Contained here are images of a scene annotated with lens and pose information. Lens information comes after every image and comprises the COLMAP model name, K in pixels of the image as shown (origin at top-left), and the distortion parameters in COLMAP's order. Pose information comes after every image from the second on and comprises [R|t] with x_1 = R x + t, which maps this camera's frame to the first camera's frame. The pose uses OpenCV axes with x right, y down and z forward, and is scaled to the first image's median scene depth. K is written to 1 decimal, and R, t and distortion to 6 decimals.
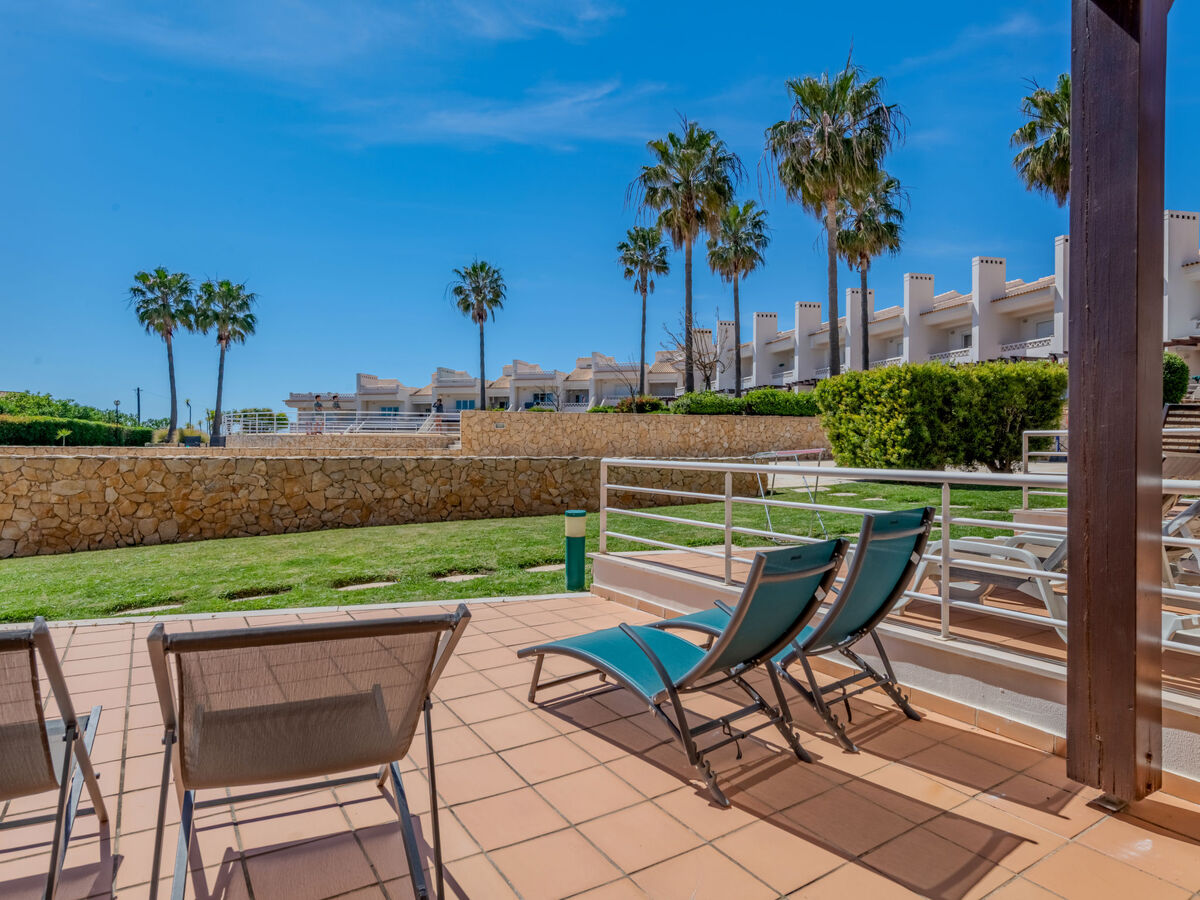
lens RADIAL K [[710.8, 0, 611.5], [0, 710.8, 441.2], [0, 0, 1]] dist [0.015404, -0.006685]
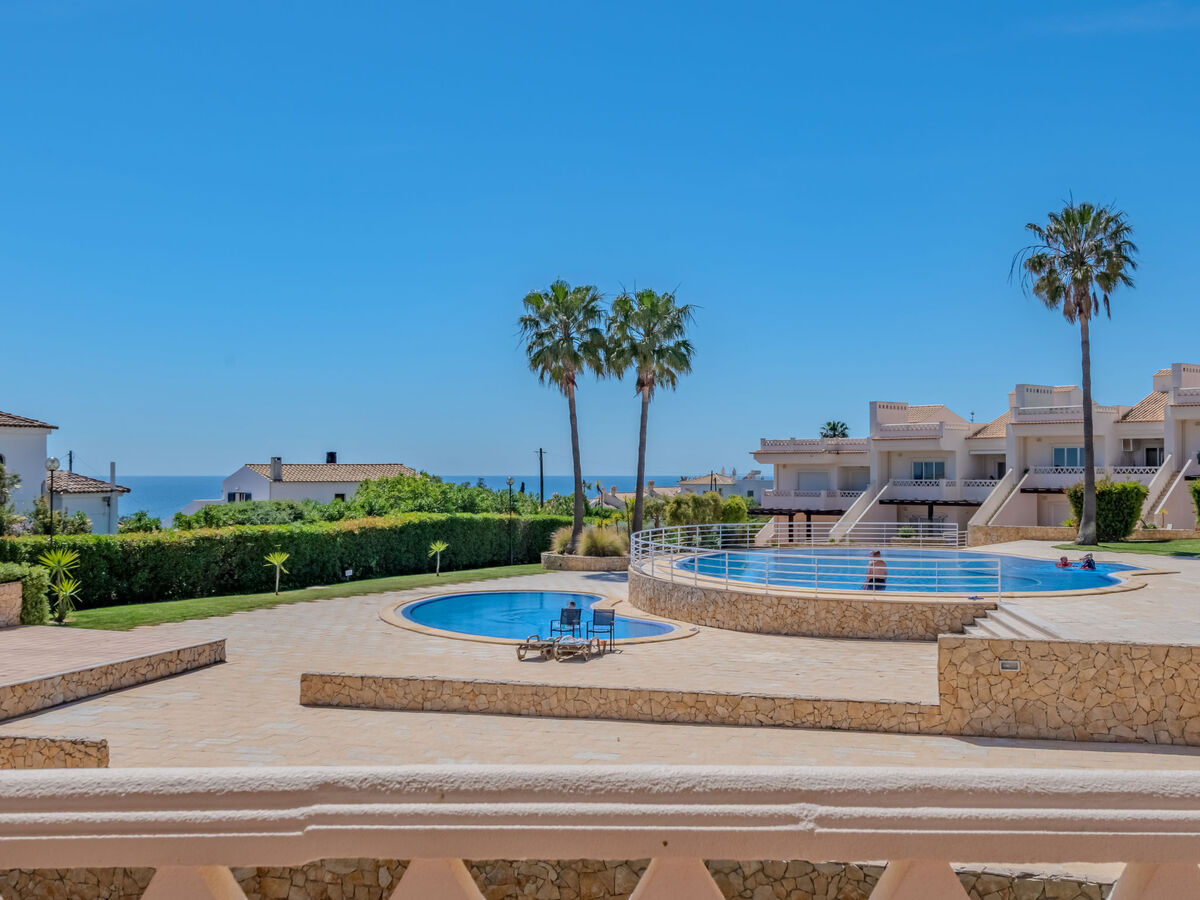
lens RADIAL K [[1386.5, 0, 617.1], [0, 1386.5, 455.1], [0, 0, 1]] dist [0.046135, 0.000000]
pose [[0.851574, -0.012742, -0.524080, 0.064522], [0.009374, 0.999915, -0.009080, -0.075627], [0.524151, 0.002819, 0.851621, -0.032149]]
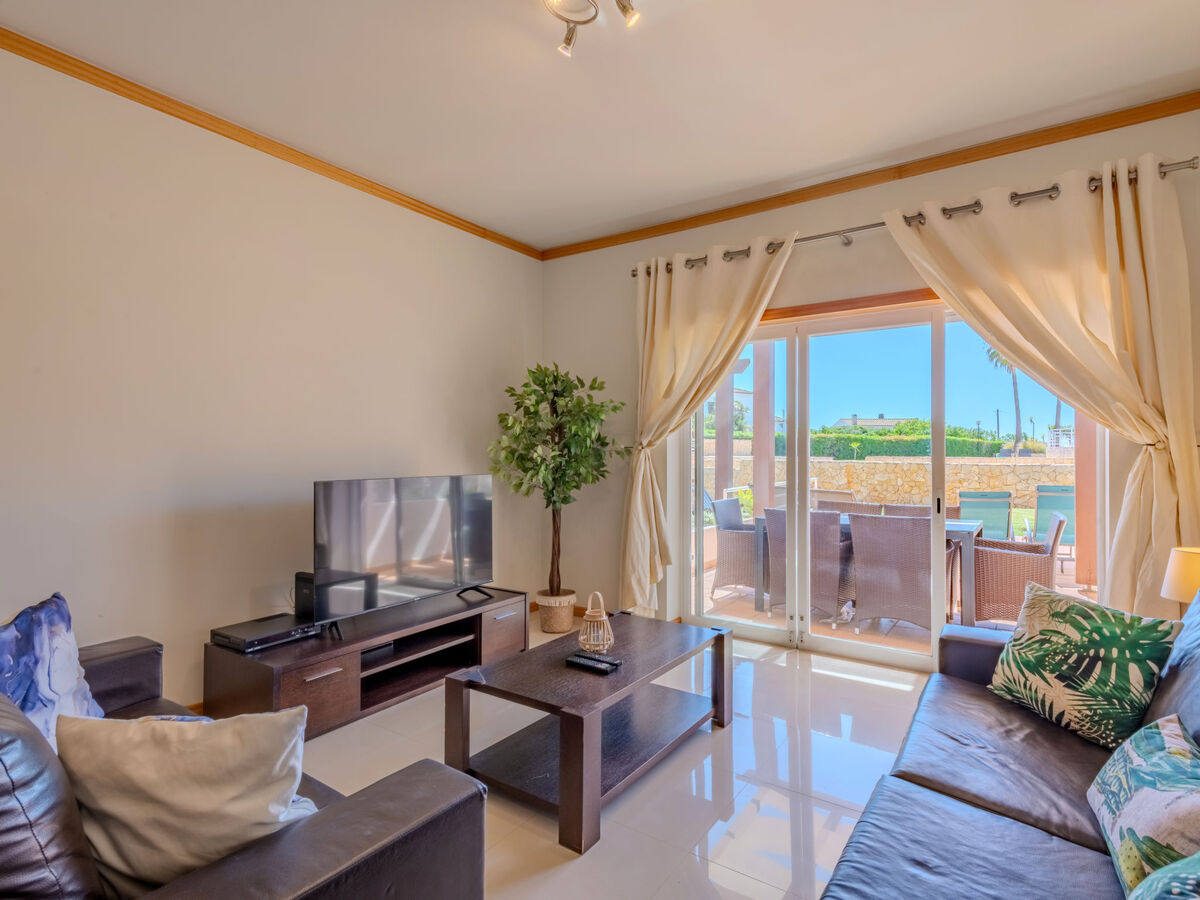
lens RADIAL K [[619.9, 0, 590.3], [0, 619.9, 446.0], [0, 0, 1]] dist [0.017061, -0.003833]
pose [[0.367955, -0.014865, -0.929725, 0.123509], [0.007183, 0.999888, -0.013144, -0.001586], [0.929816, -0.001842, 0.368021, -0.091191]]
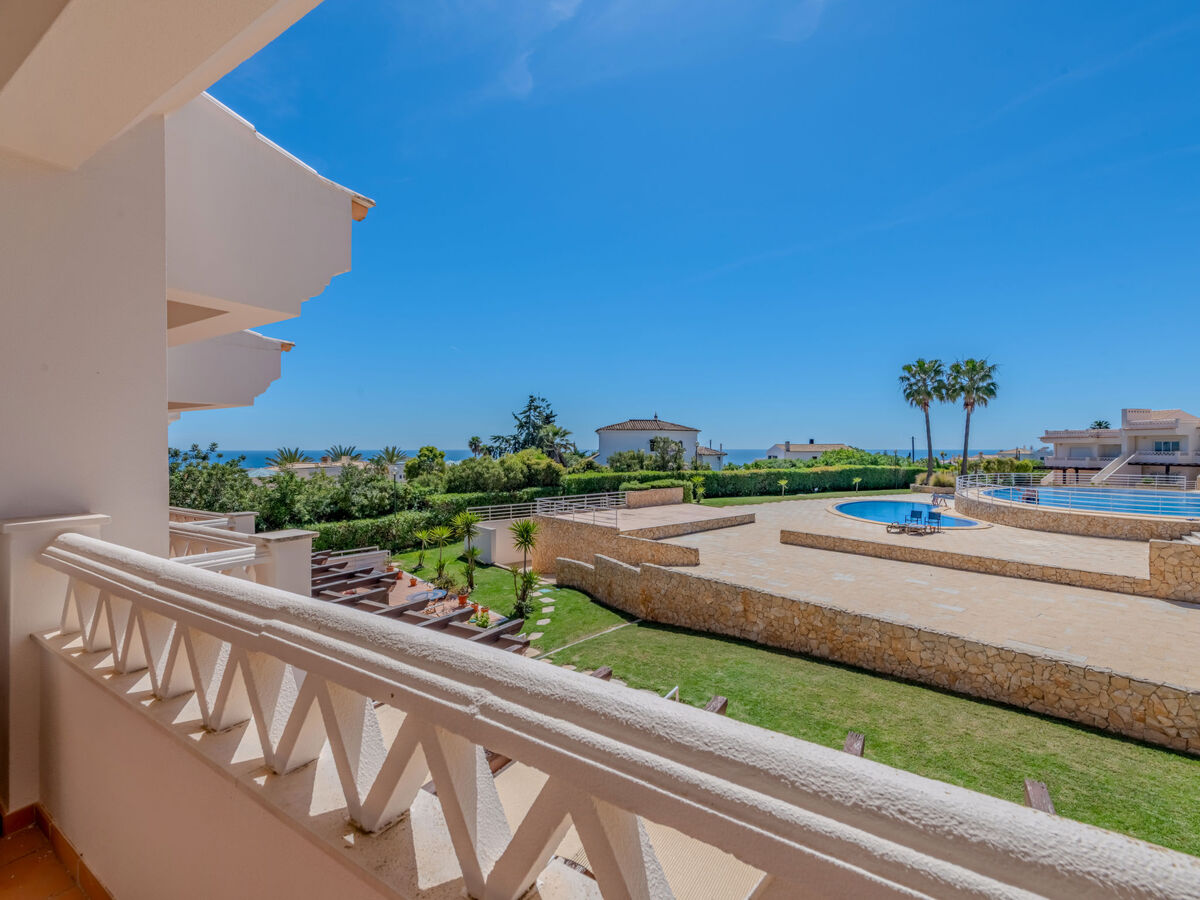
lens RADIAL K [[536.4, 0, 593.7], [0, 536.4, 453.1], [0, 0, 1]] dist [0.006089, -0.002927]
pose [[0.403995, 0.002337, -0.914758, 0.066617], [0.009836, 0.999928, 0.006899, -0.074316], [0.914708, -0.011785, 0.403943, -0.000348]]
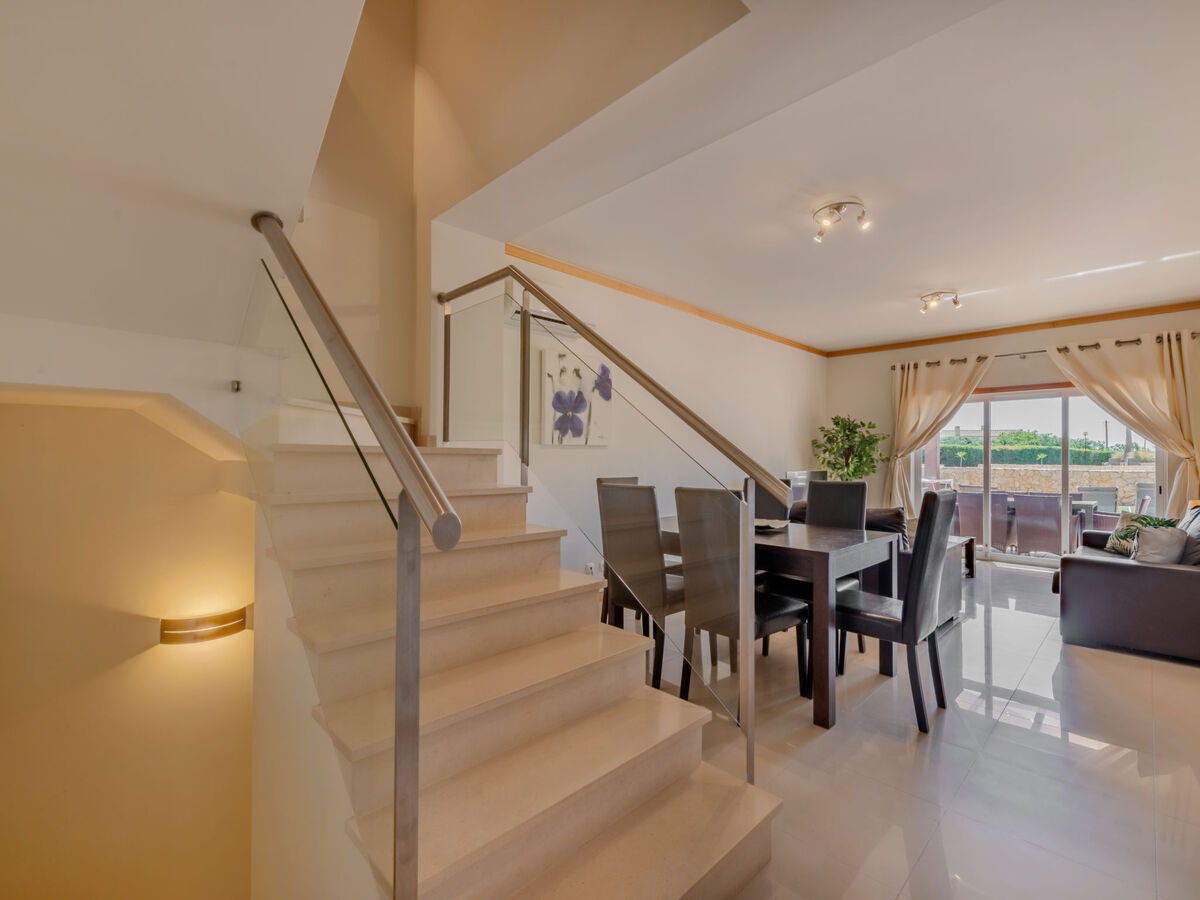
lens RADIAL K [[536.4, 0, 594.1], [0, 536.4, 454.5], [0, 0, 1]] dist [0.006089, -0.002927]
pose [[0.193550, -0.012534, -0.981010, 0.176840], [0.001724, 0.999921, -0.012435, -0.001673], [0.981089, 0.000715, 0.193556, -0.167370]]
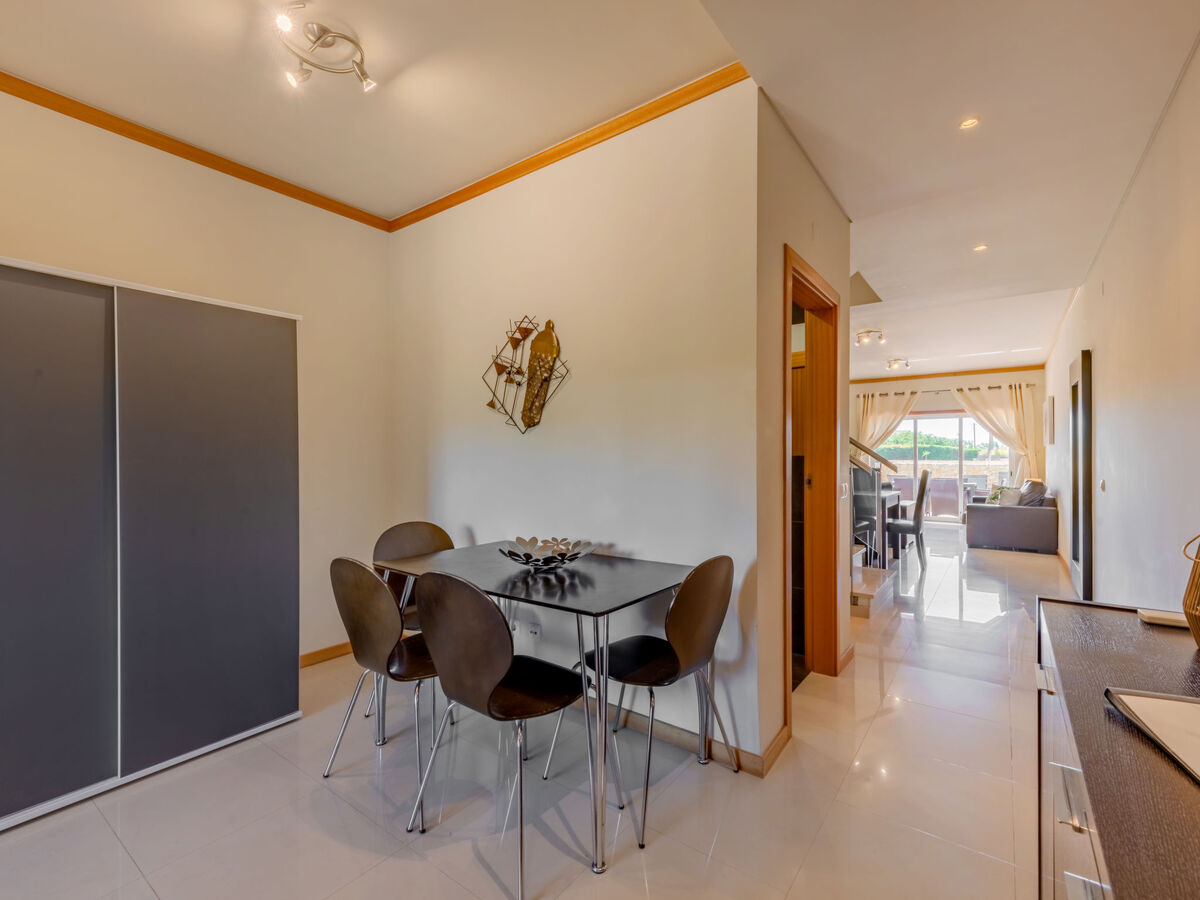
lens RADIAL K [[536.4, 0, 596.0], [0, 536.4, 451.6], [0, 0, 1]] dist [0.006089, -0.002927]
pose [[0.337564, -0.014620, -0.941189, 0.225654], [0.005644, 0.999893, -0.013508, -0.001592], [0.941286, -0.000753, 0.337610, -0.242465]]
